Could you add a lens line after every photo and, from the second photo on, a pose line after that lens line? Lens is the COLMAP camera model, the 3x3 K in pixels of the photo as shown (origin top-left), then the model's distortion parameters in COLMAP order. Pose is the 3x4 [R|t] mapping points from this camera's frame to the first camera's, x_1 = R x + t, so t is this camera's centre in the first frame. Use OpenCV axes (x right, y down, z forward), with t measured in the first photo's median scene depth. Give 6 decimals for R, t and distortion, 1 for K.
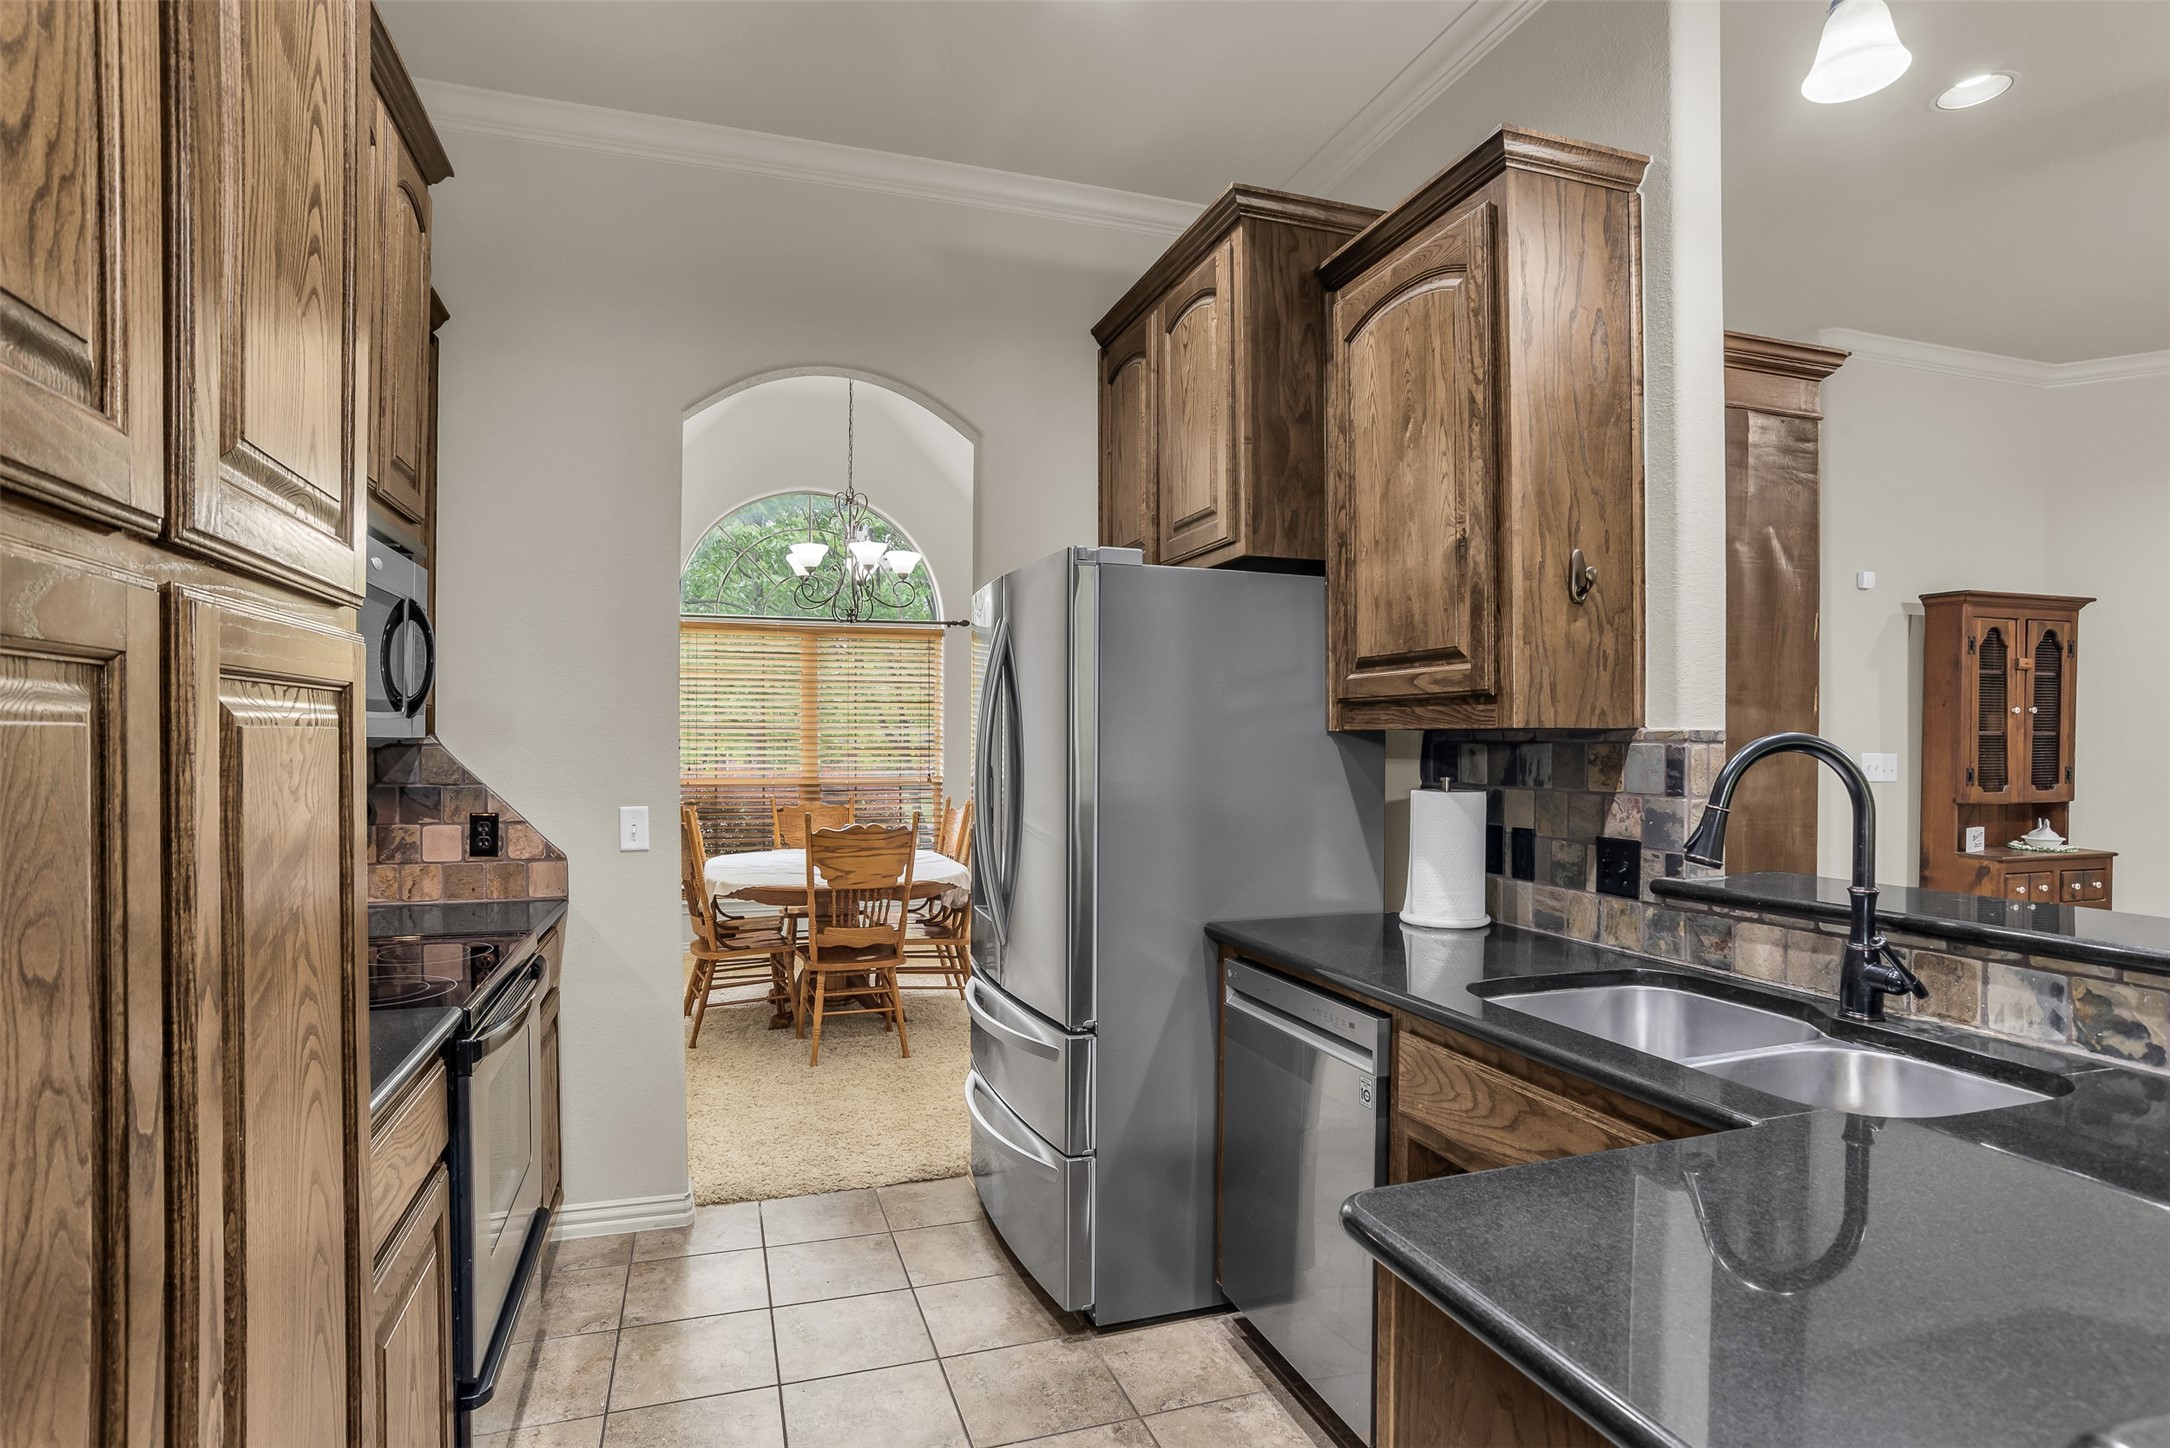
lens RADIAL K [[1110.3, 0, 1122.3], [0, 1110.3, 749.1], [0, 0, 1]] dist [-0.052943, 0.018140]
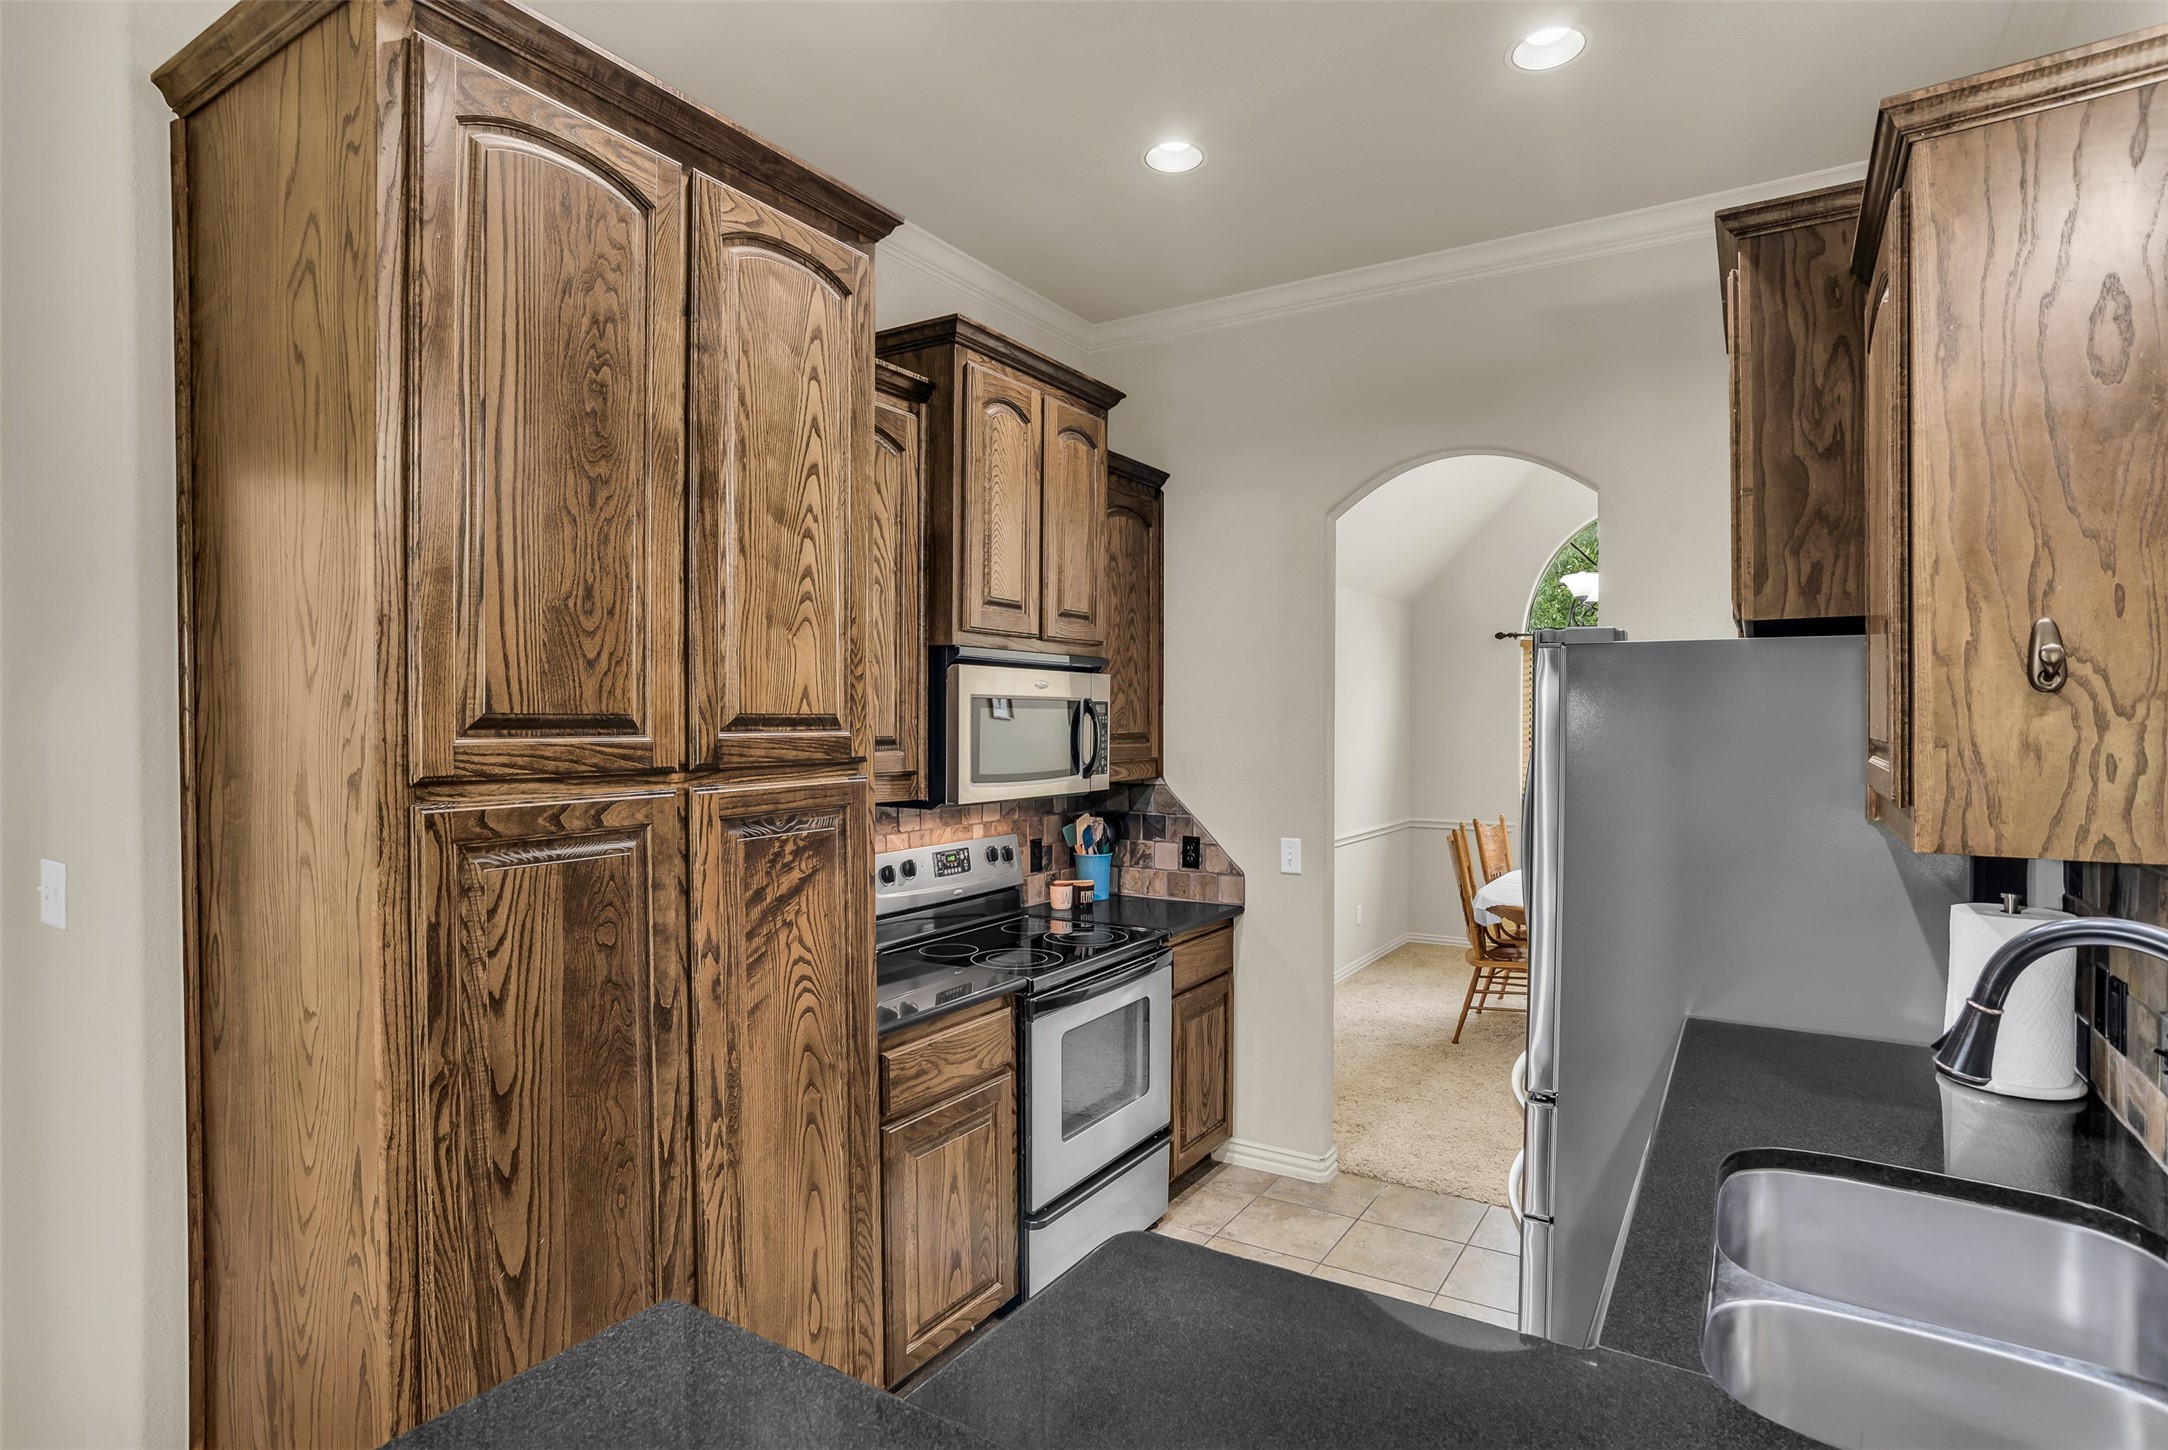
lens RADIAL K [[1109.3, 0, 1090.0], [0, 1109.3, 738.2], [0, 0, 1]] dist [-0.052943, 0.018140]
pose [[0.622686, 0.010493, -0.782401, 0.527975], [-0.006018, 0.999945, 0.008621, -0.094314], [0.782448, -0.000659, 0.622715, 0.040451]]
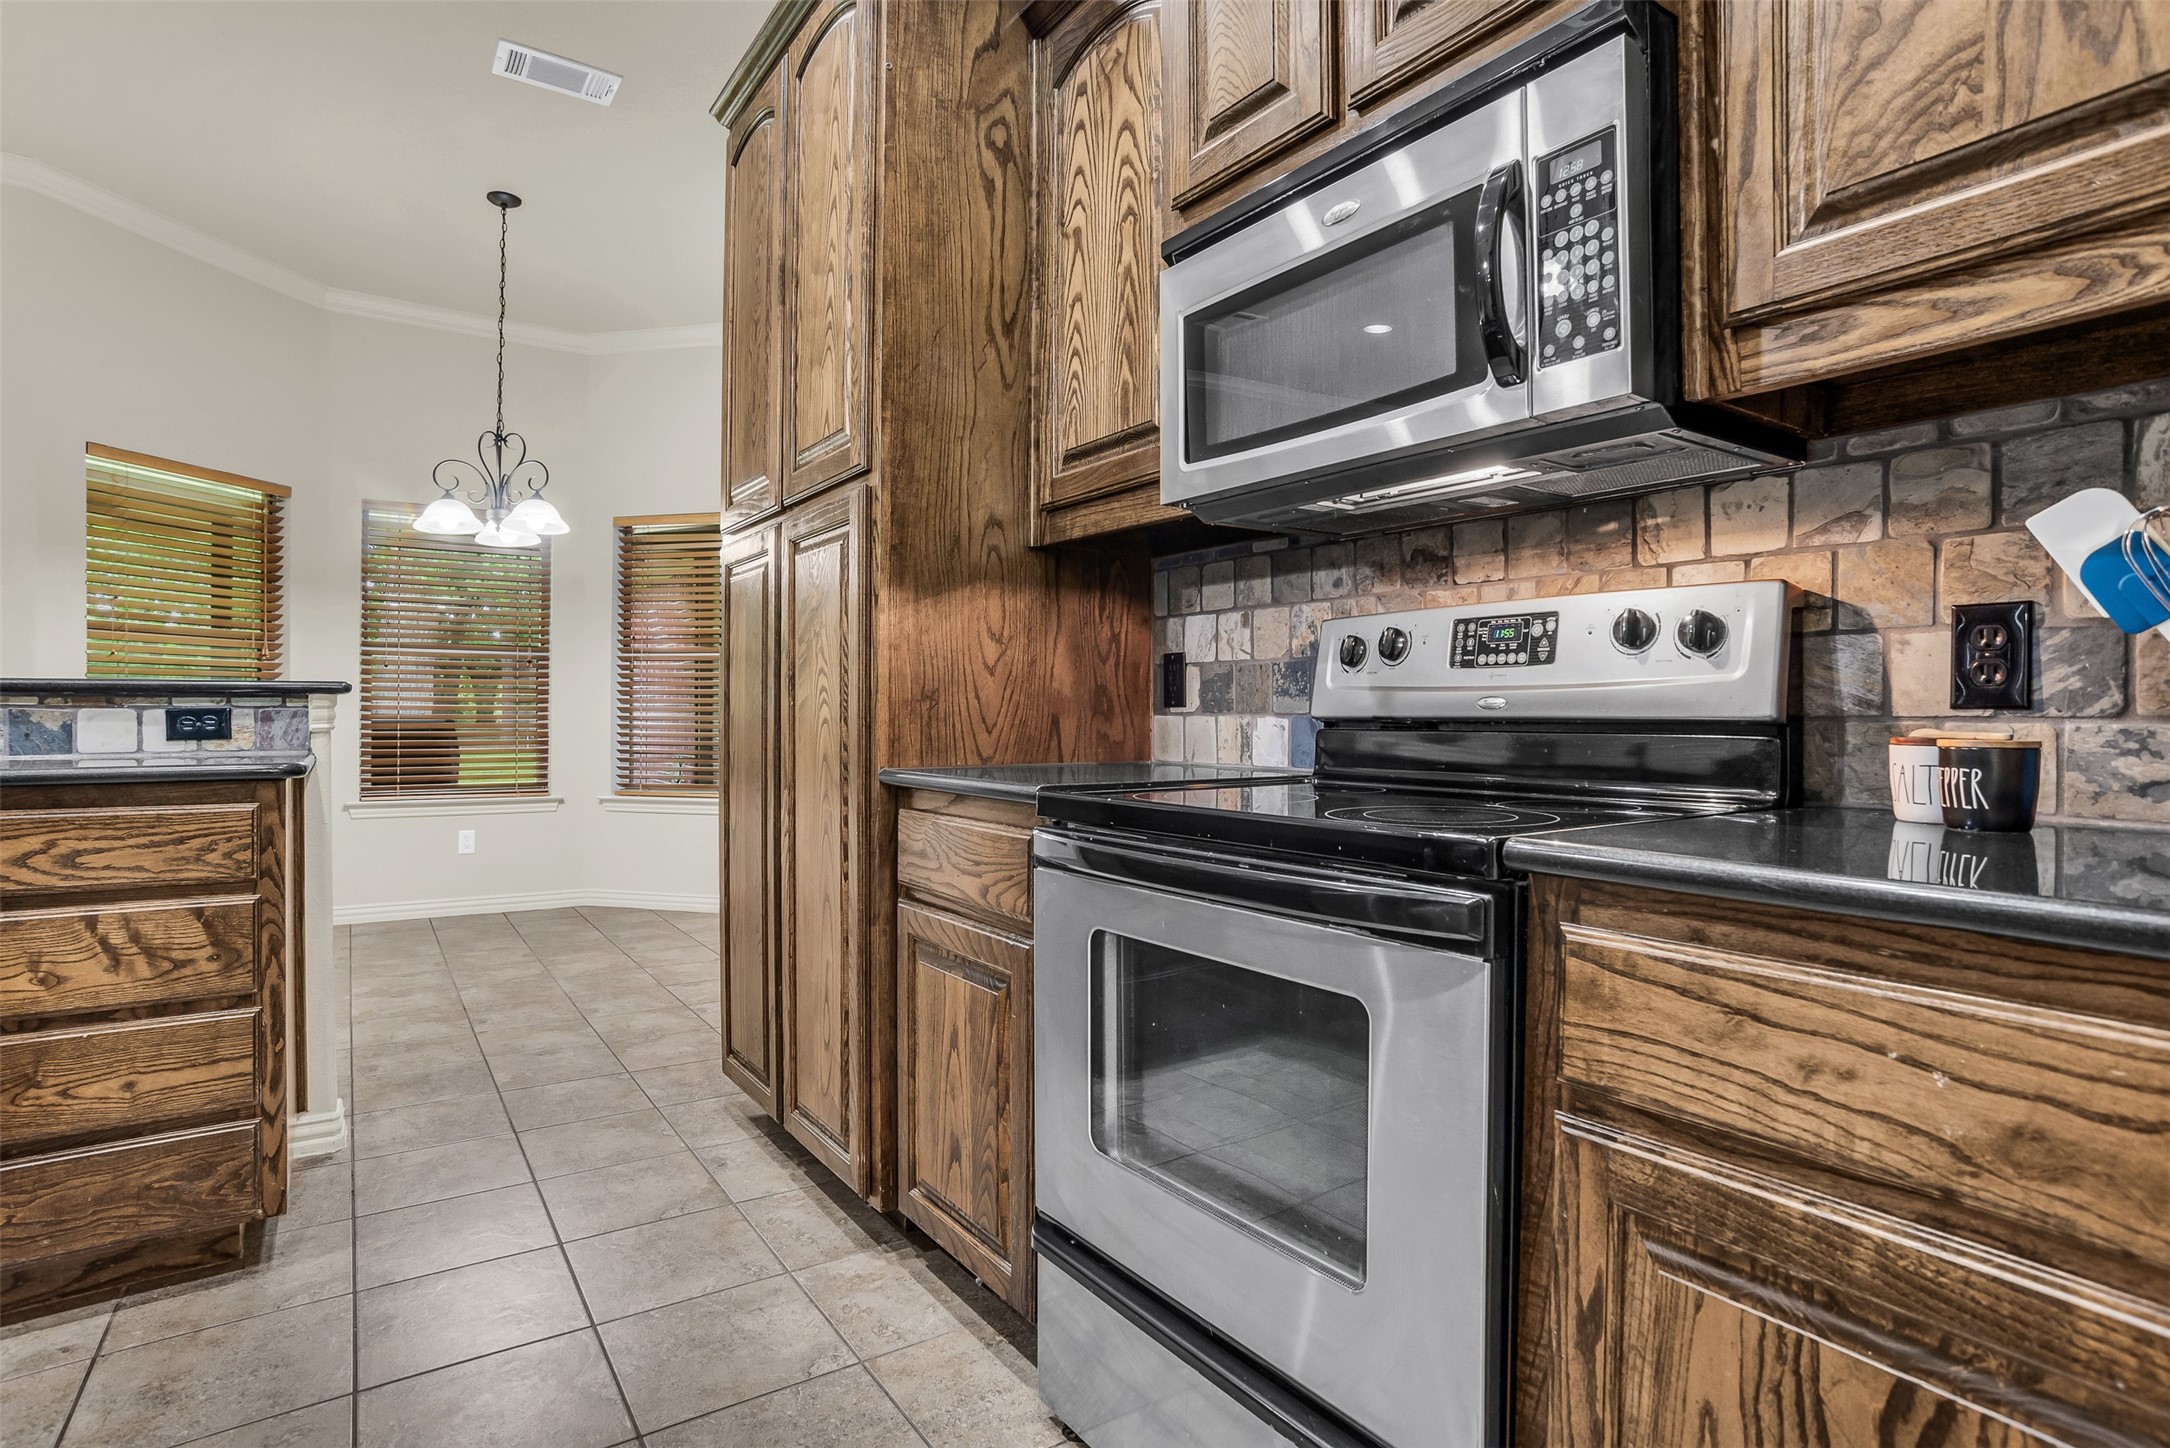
lens RADIAL K [[1110.3, 0, 1076.1], [0, 1110.3, 723.6], [0, 0, 1]] dist [-0.052943, 0.018140]
pose [[-0.969799, -0.002551, -0.243890, -0.320879], [-0.006737, 0.999844, 0.016332, 0.130911], [0.243811, 0.017482, -0.969665, 1.446496]]
